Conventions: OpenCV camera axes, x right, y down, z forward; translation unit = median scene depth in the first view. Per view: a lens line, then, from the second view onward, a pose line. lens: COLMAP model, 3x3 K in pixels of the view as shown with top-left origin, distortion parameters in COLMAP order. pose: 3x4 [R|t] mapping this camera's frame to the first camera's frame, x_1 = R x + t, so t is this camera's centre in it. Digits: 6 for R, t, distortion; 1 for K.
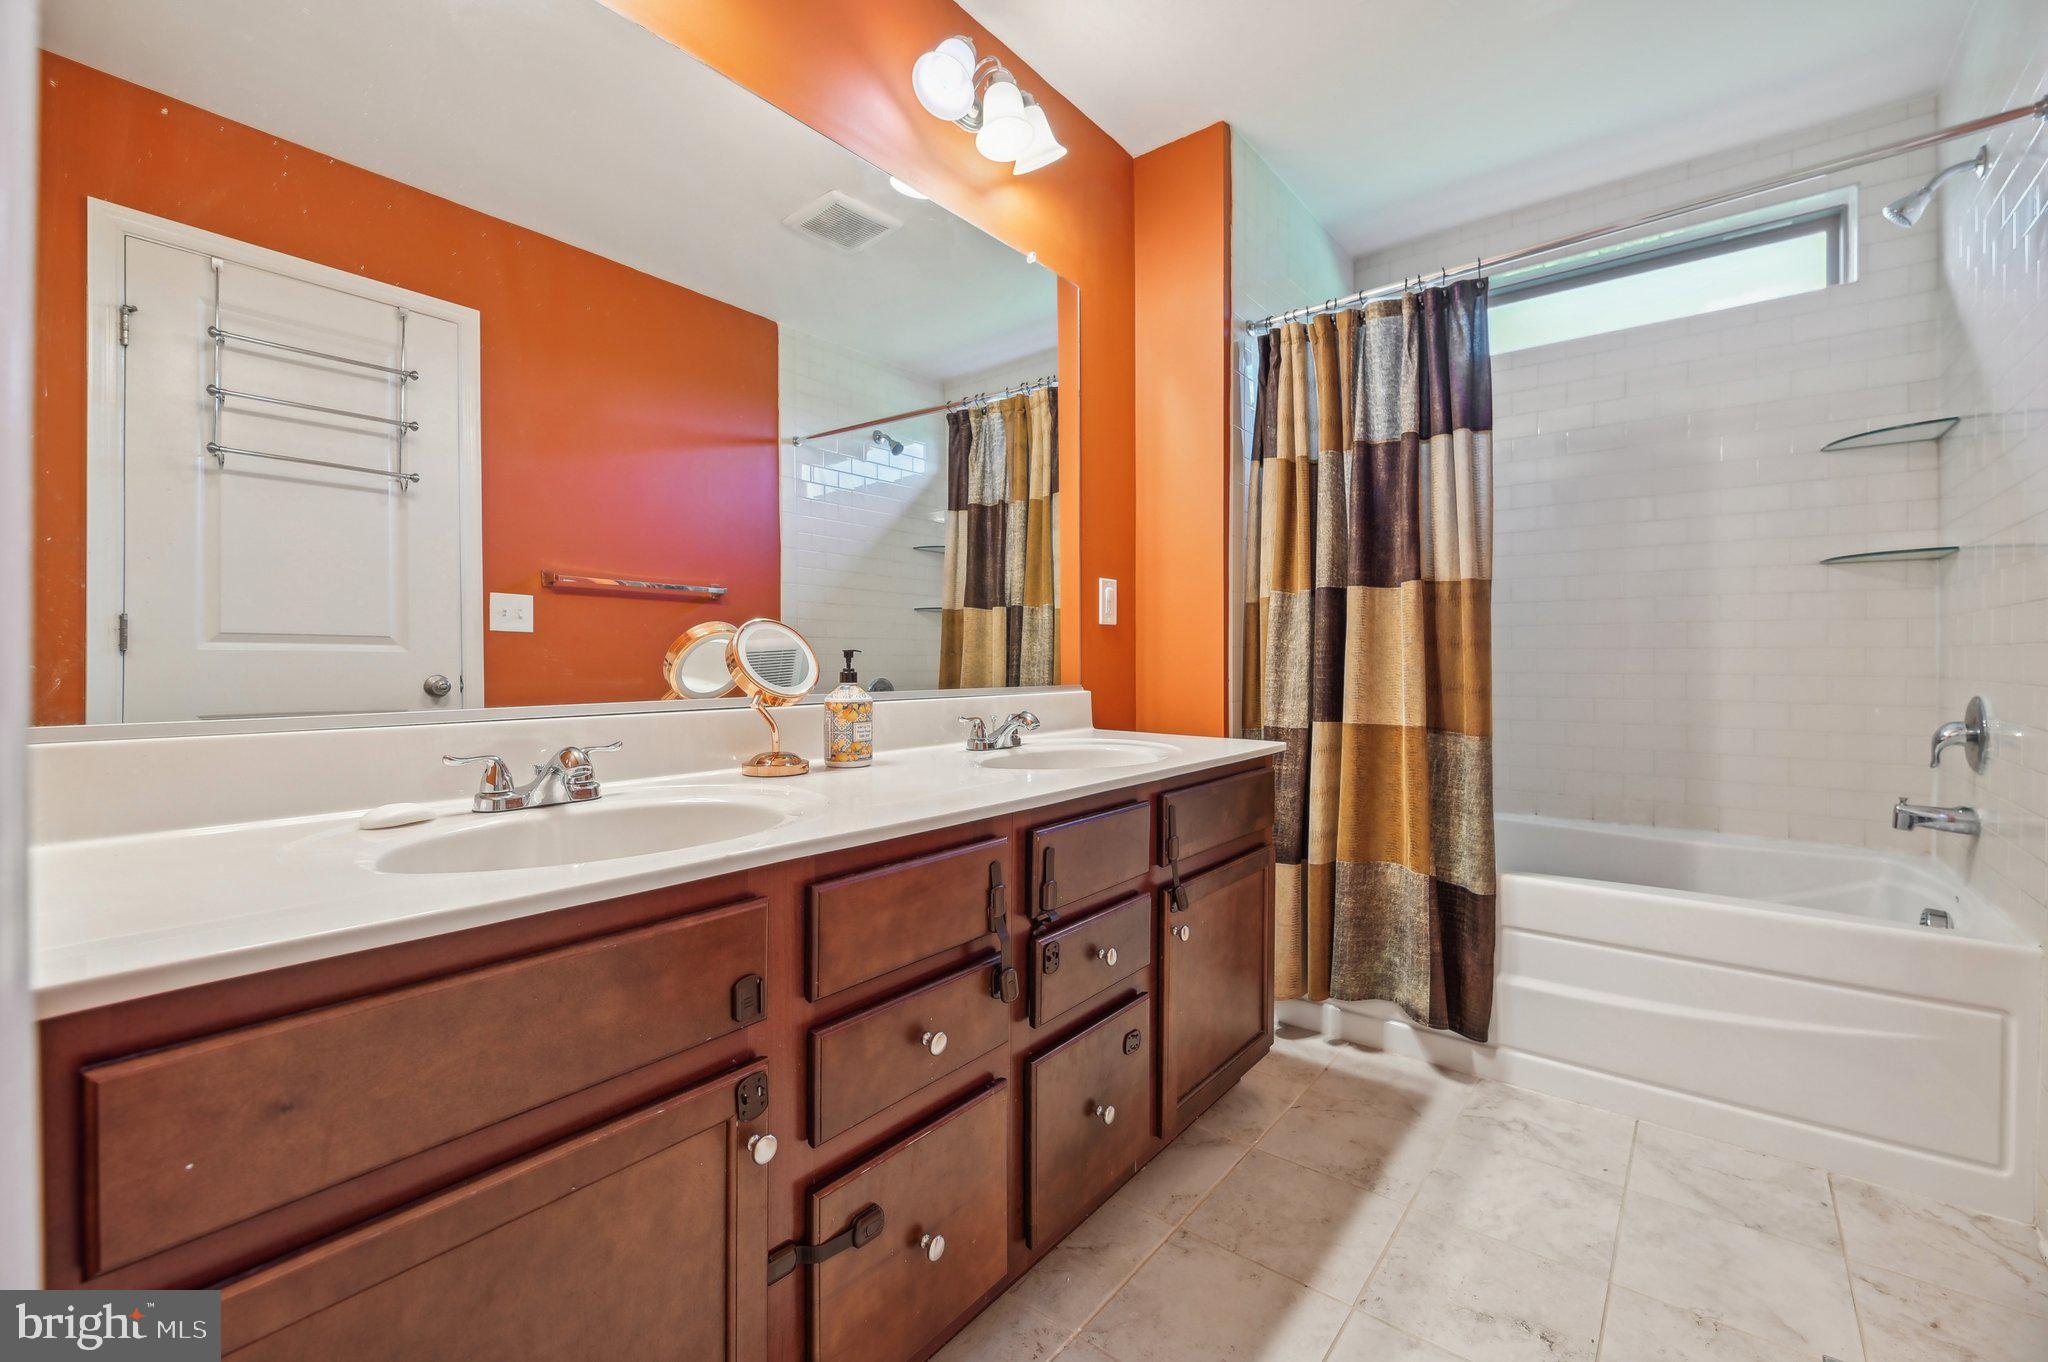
lens RADIAL K [[844.8, 0, 1044.7], [0, 844.8, 675.3], [0, 0, 1]] dist [-0.000183, -0.002379]
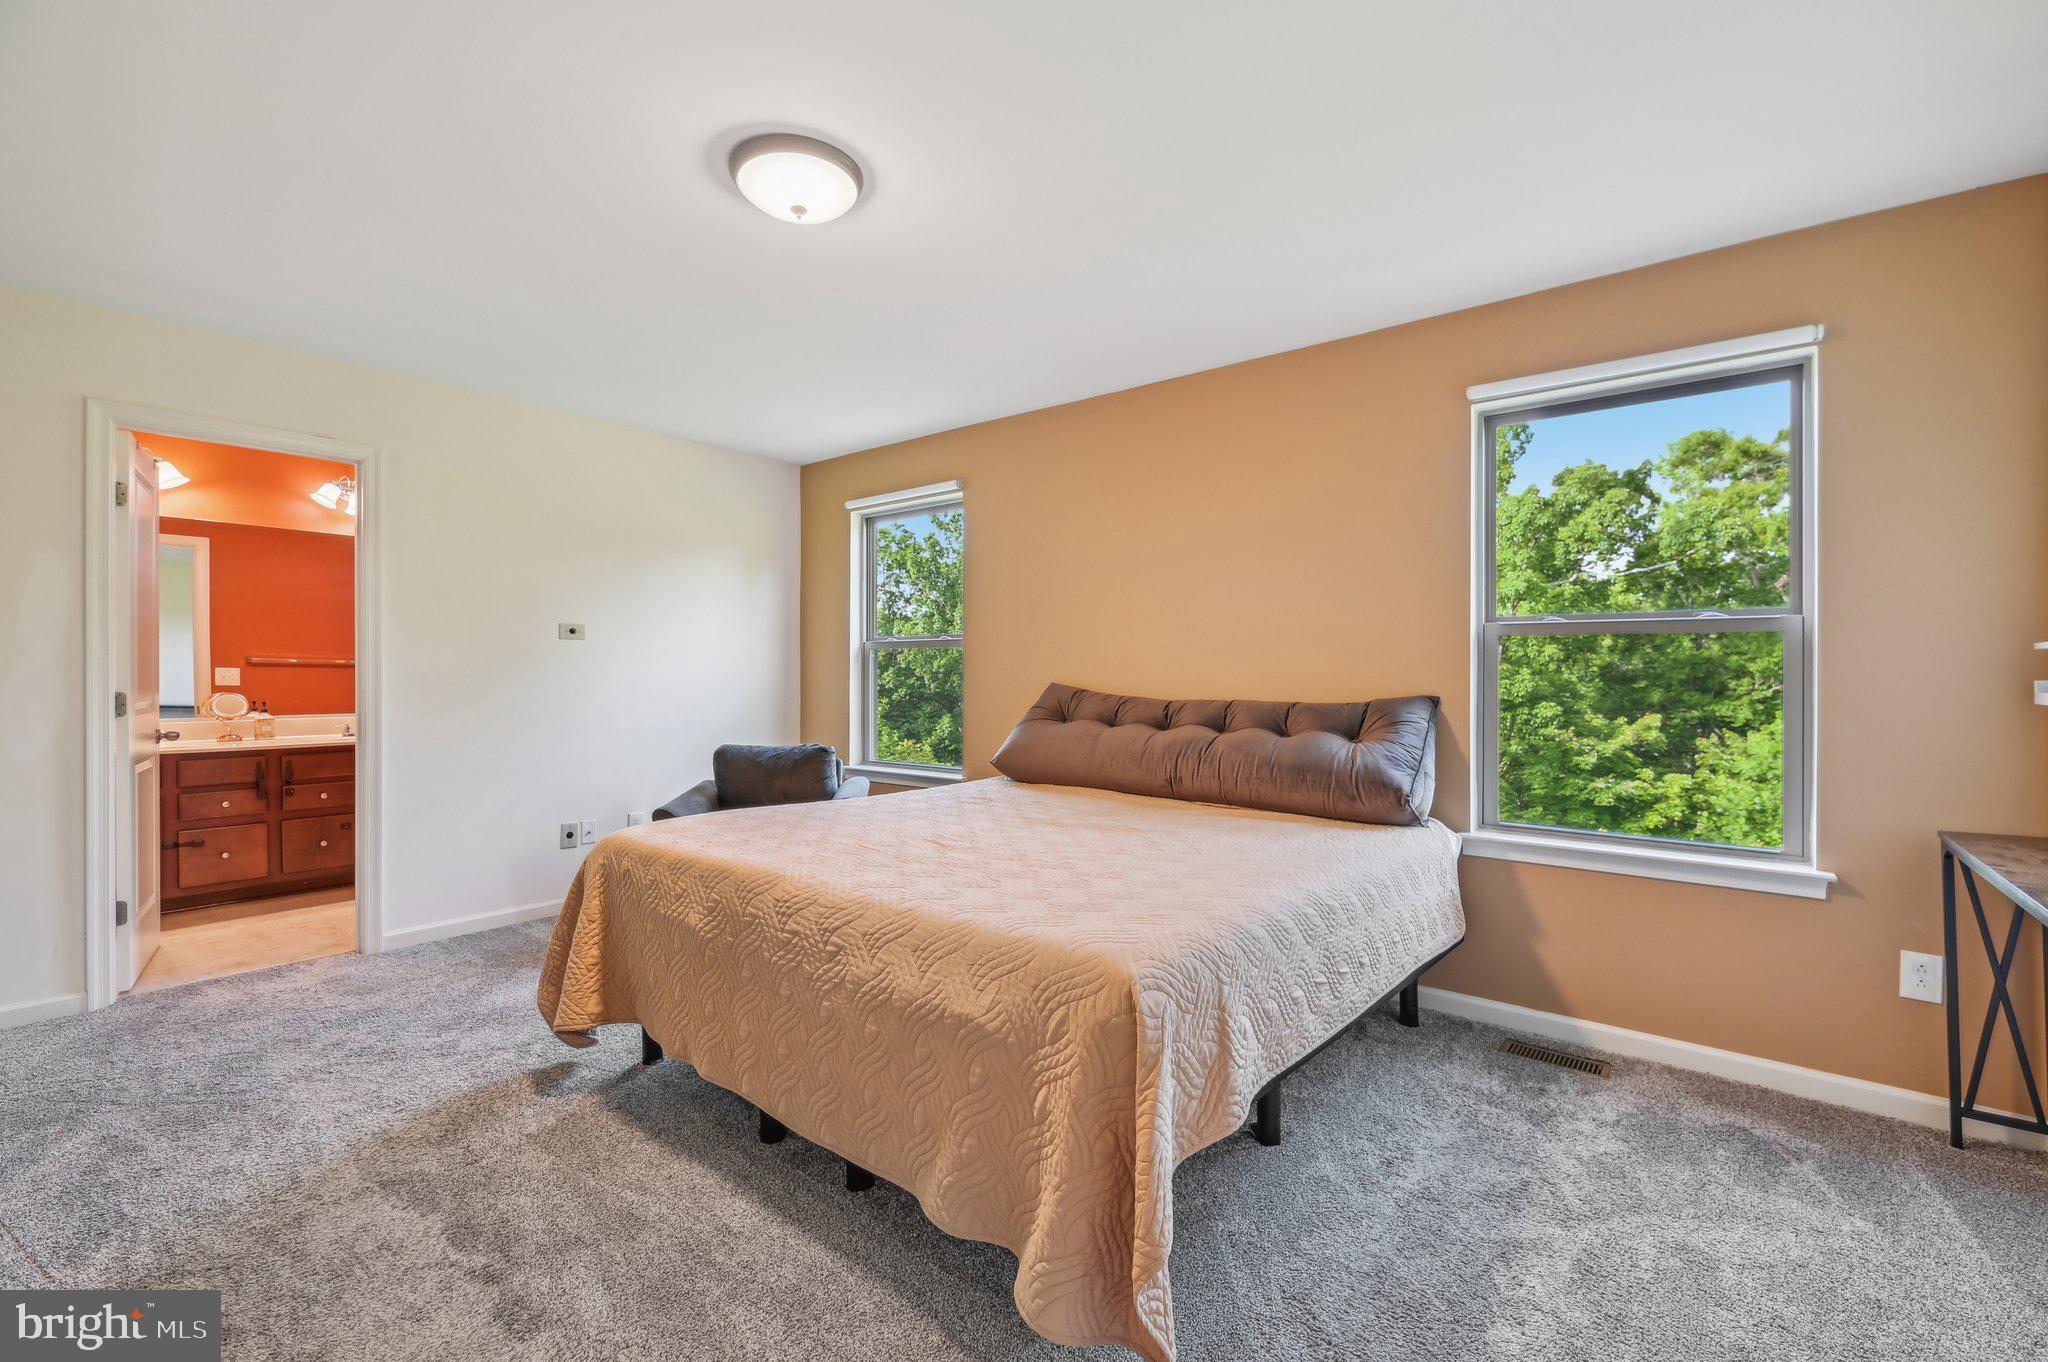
lens RADIAL K [[844.8, 0, 1044.7], [0, 844.8, 675.3], [0, 0, 1]] dist [-0.000183, -0.002379]
pose [[0.999830, -0.003924, 0.018040, 1.560023], [0.004183, 0.999888, -0.014344, -0.044087], [-0.017981, 0.014417, 0.999734, -1.297291]]
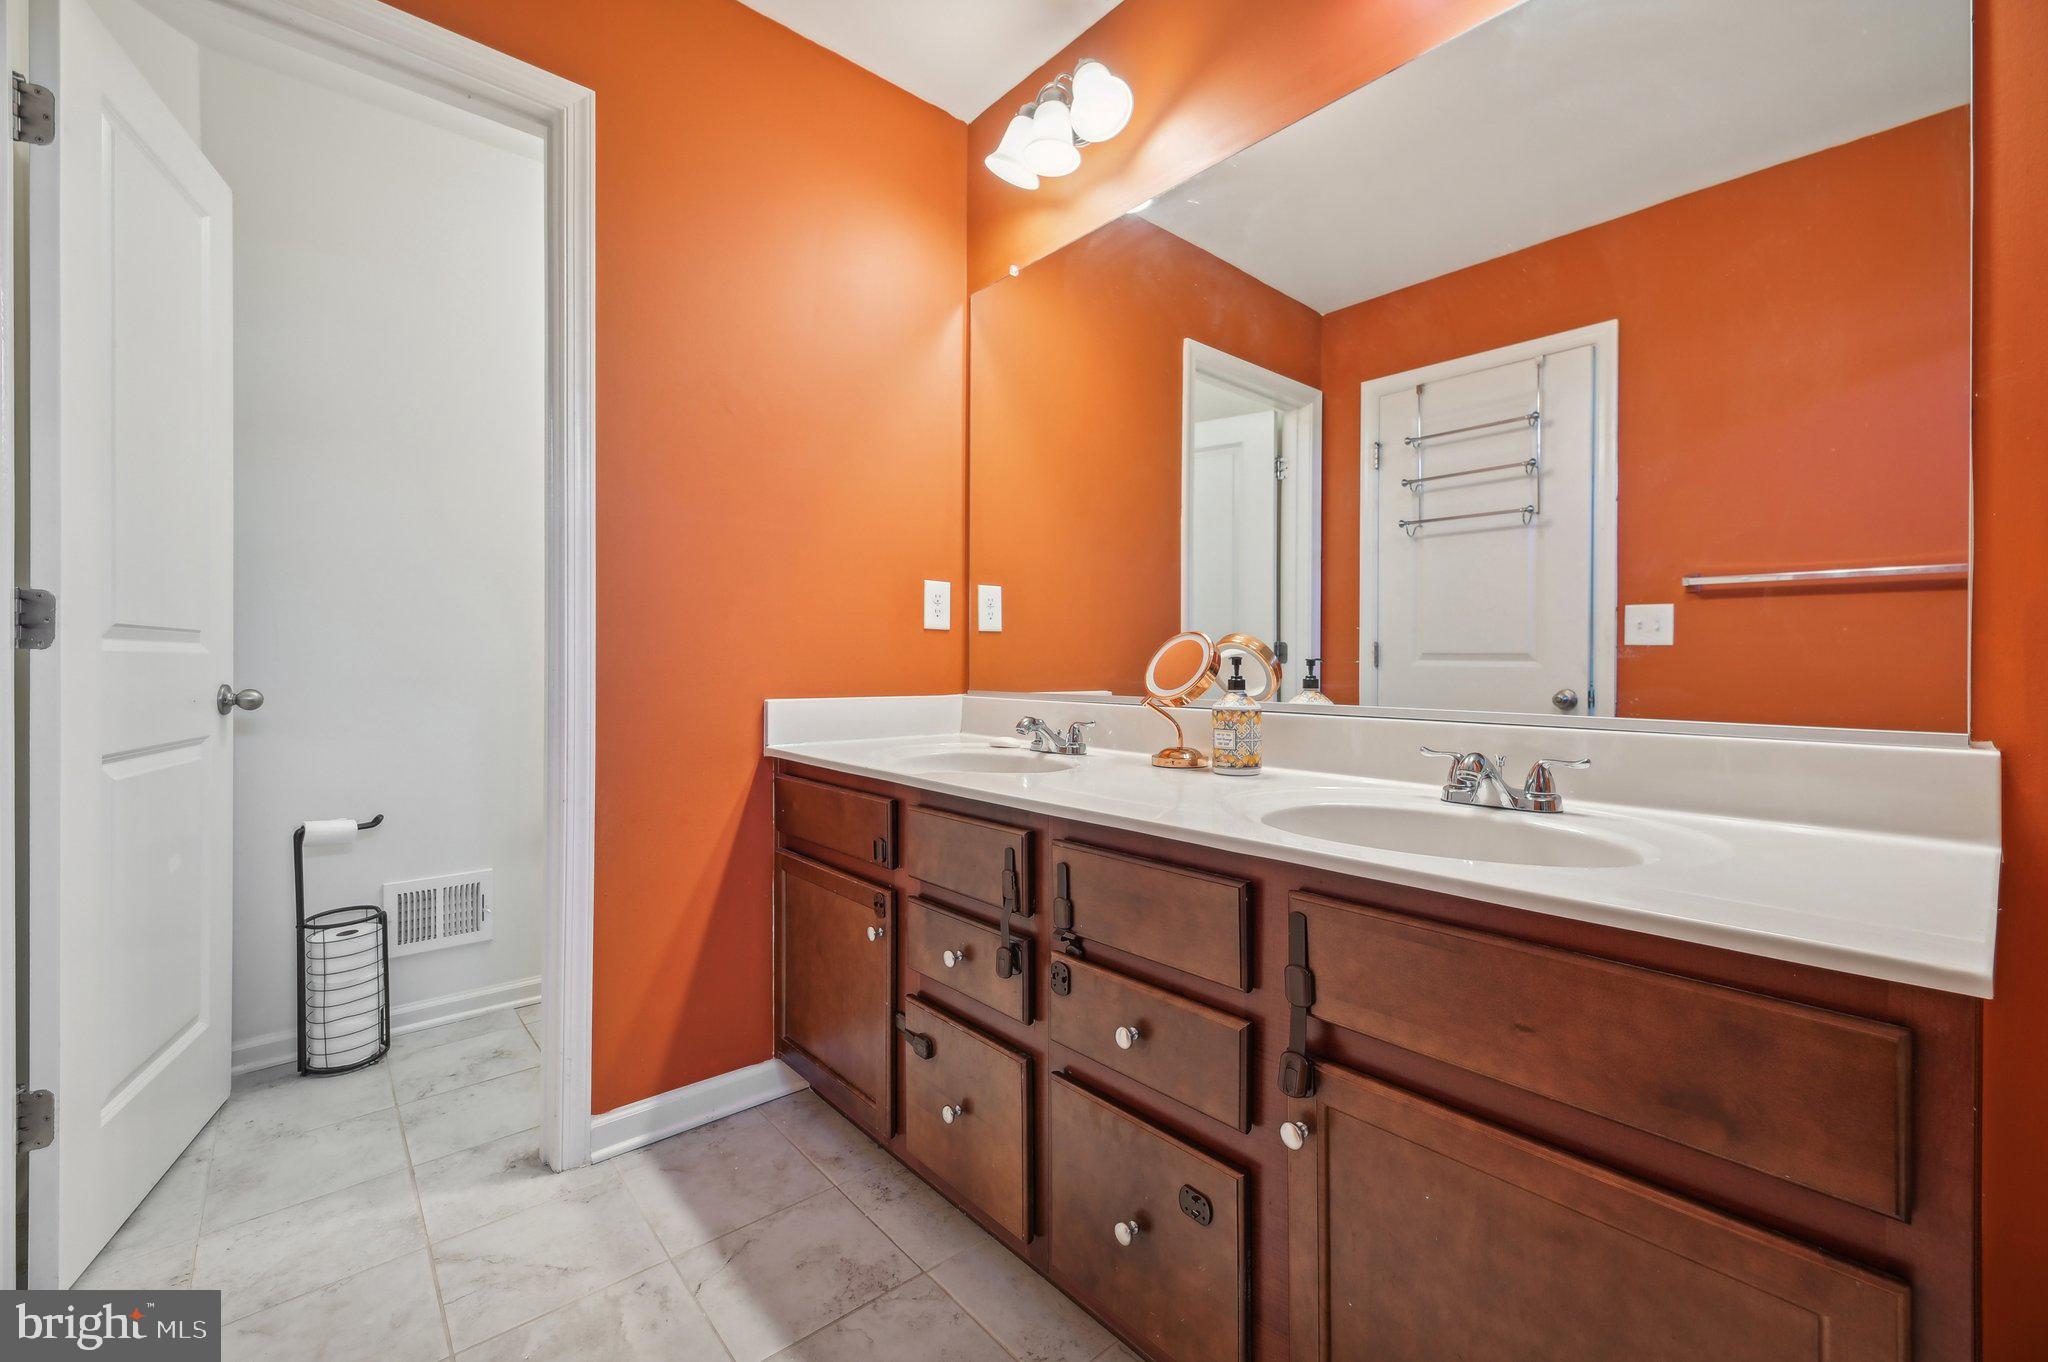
lens RADIAL K [[870.5, 0, 1024.0], [0, 870.5, 681.0], [0, 0, 1]] dist [-0.000414, -0.000212]
pose [[-0.175429, 0.009940, -0.984442, 0.494669], [-0.031051, 0.999396, 0.015624, -0.006304], [0.984002, 0.033309, -0.175014, 0.561734]]
